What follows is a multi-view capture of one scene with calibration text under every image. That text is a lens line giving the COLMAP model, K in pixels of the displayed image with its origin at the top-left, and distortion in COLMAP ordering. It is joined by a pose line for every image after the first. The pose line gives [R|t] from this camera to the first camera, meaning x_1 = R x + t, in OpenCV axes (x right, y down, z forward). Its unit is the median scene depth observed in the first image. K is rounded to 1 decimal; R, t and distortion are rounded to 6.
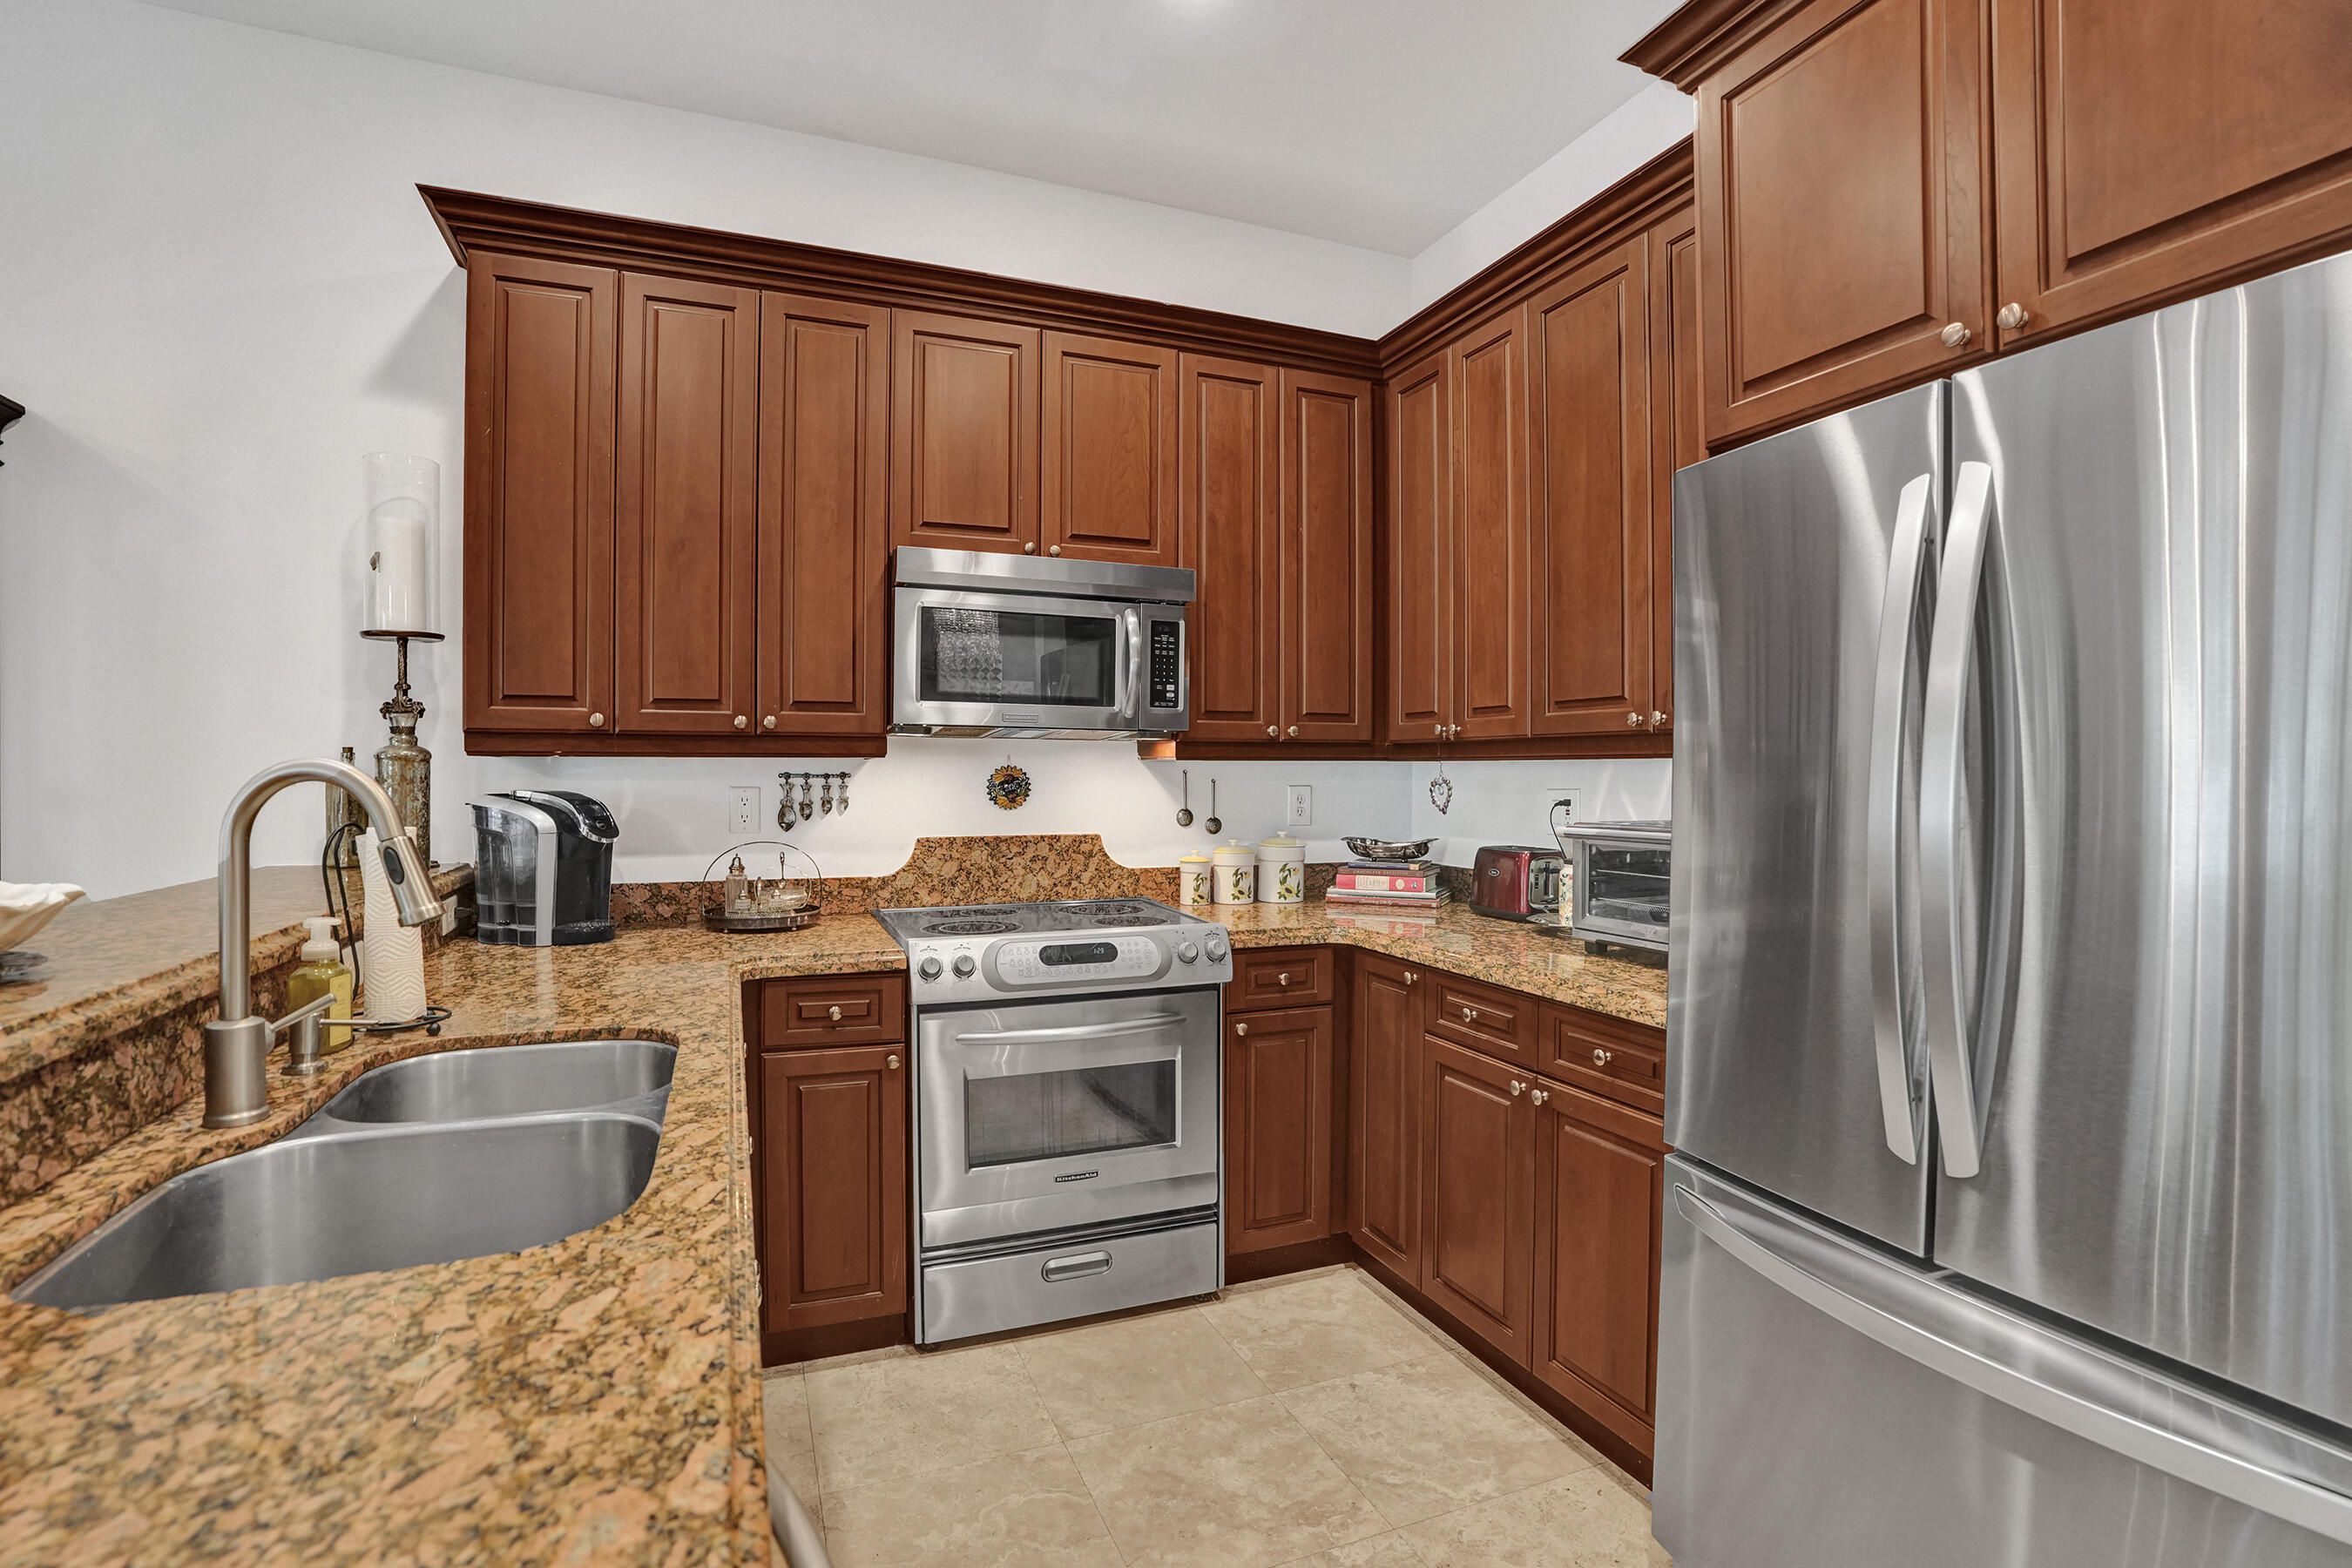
lens RADIAL K [[1110.1, 0, 1189.3], [0, 1110.1, 780.2], [0, 0, 1]] dist [-0.051658, 0.024019]
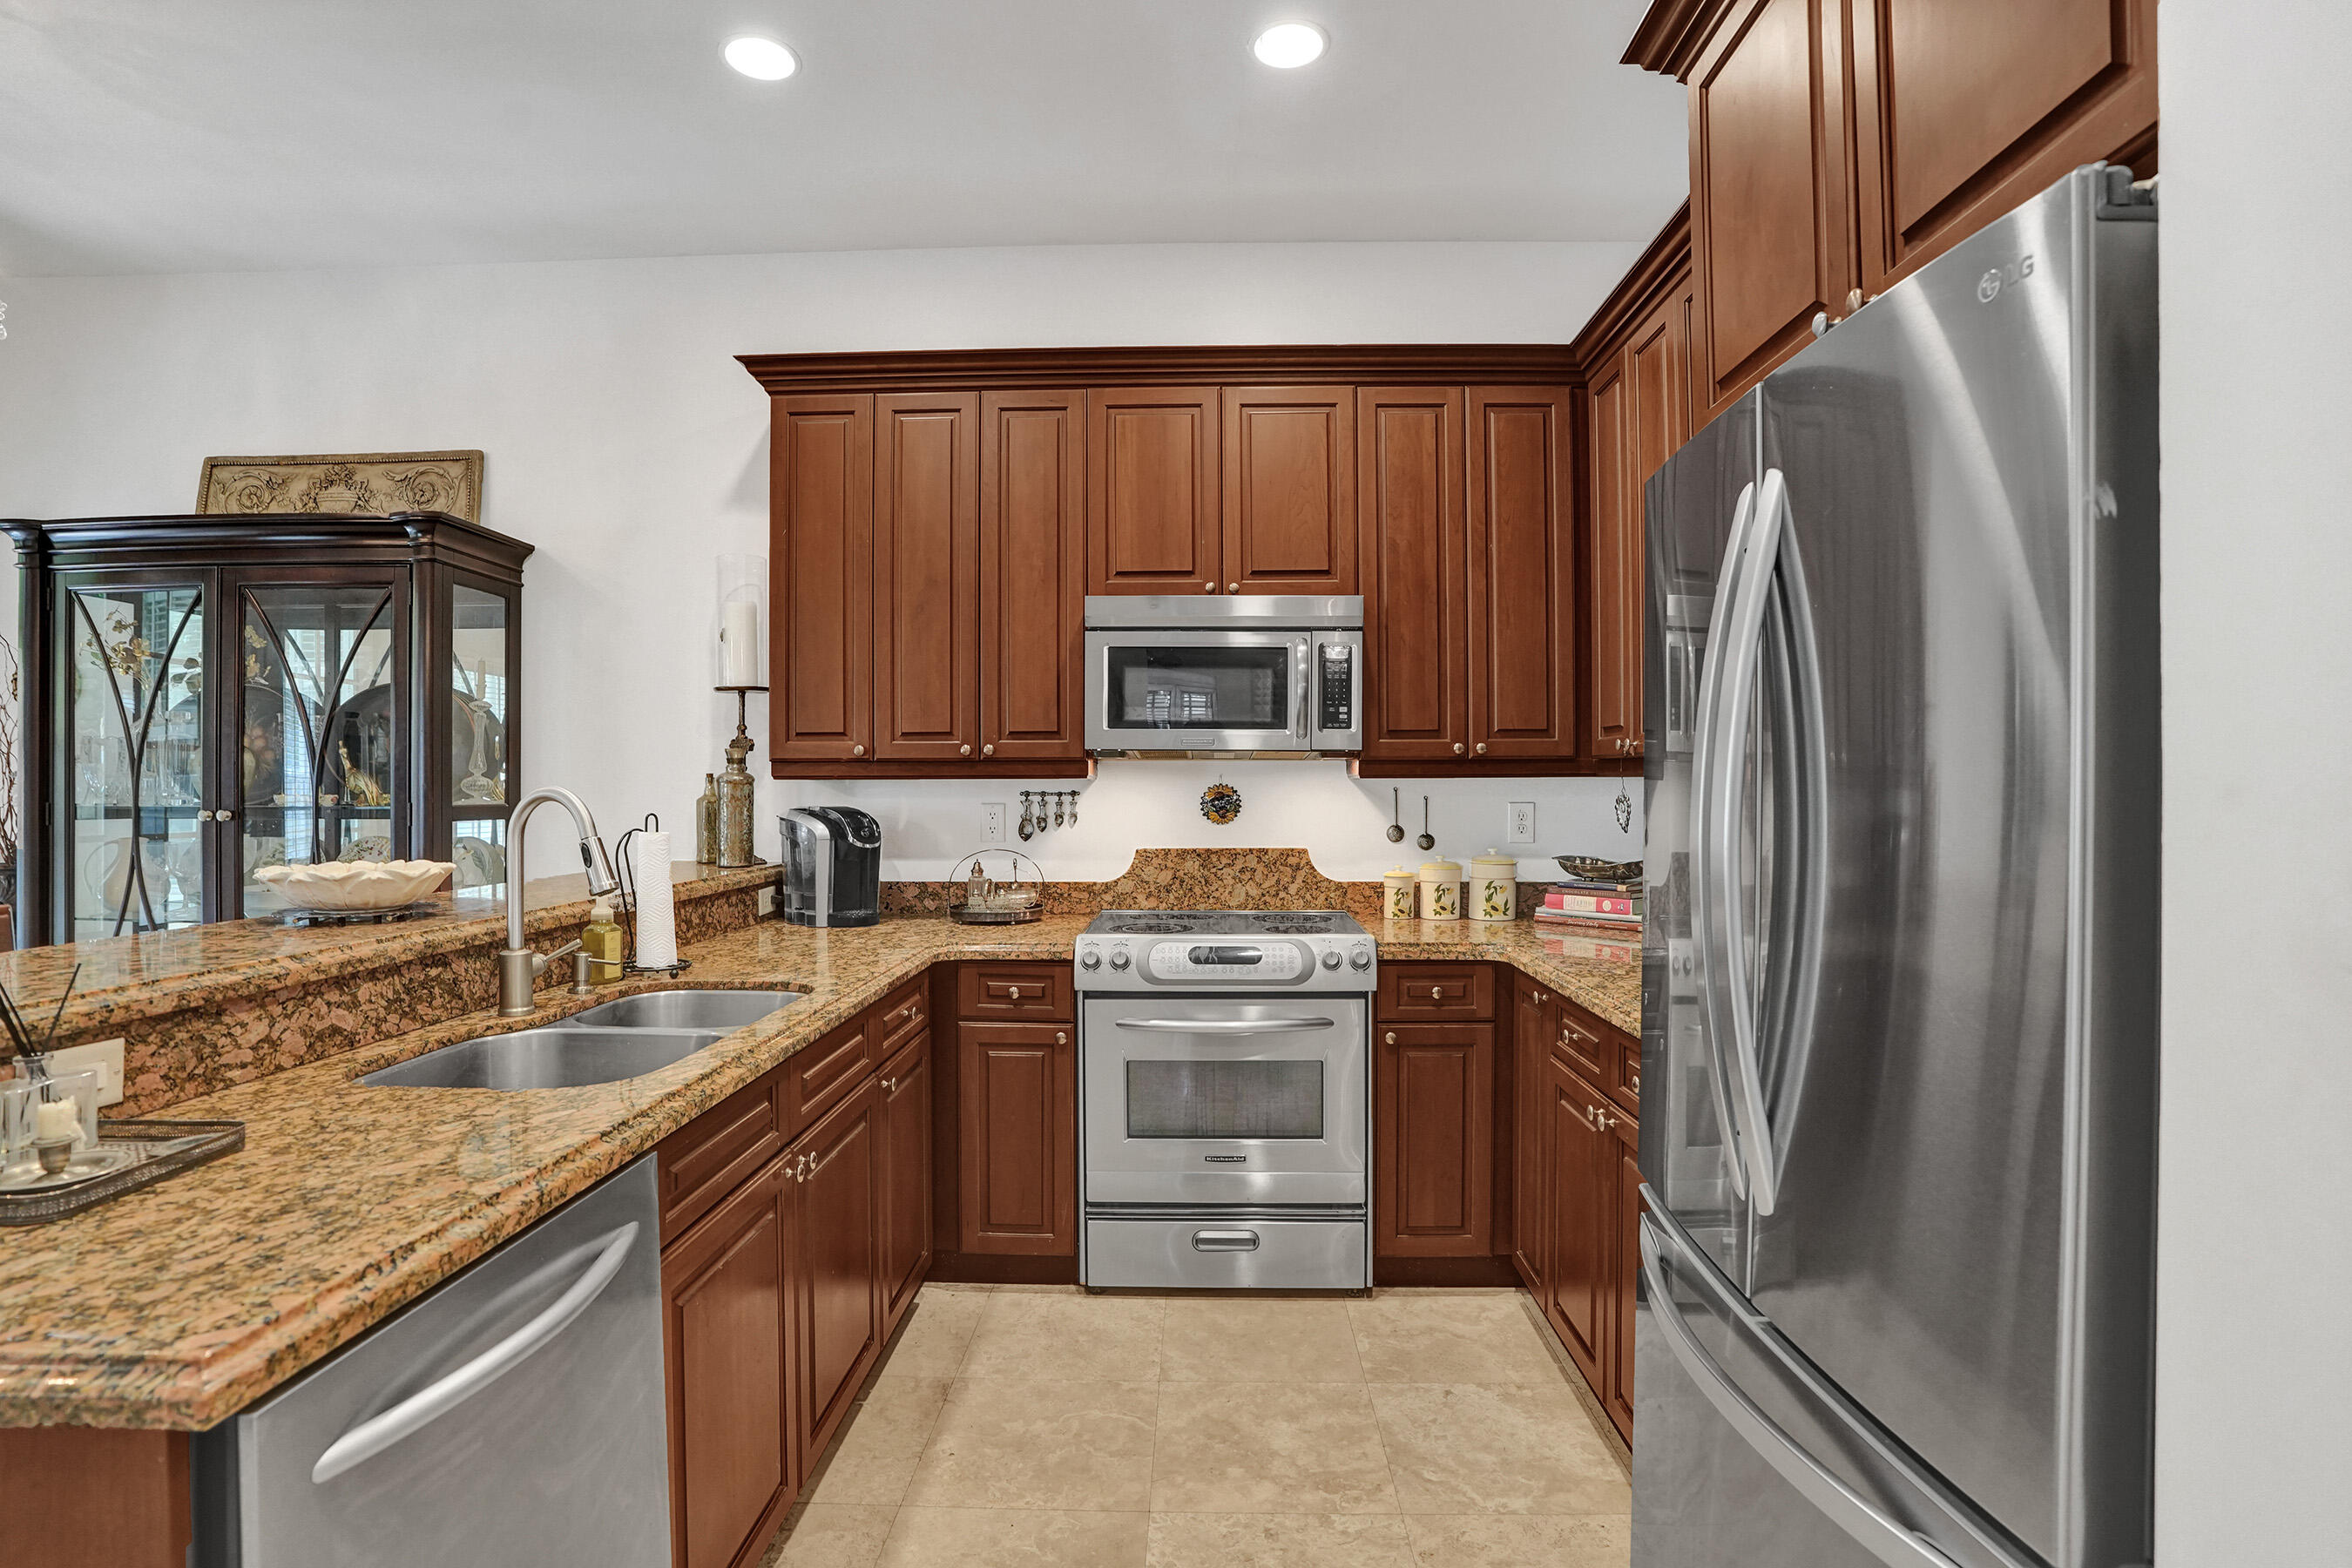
lens RADIAL K [[1145.6, 0, 1176.0], [0, 1145.6, 784.0], [0, 0, 1]] dist [-0.029031, 0.000470]
pose [[0.918169, -0.005326, -0.396154, 0.288567], [0.001348, 0.999946, -0.010318, -0.001931], [0.396187, 0.008940, 0.918126, -0.063700]]
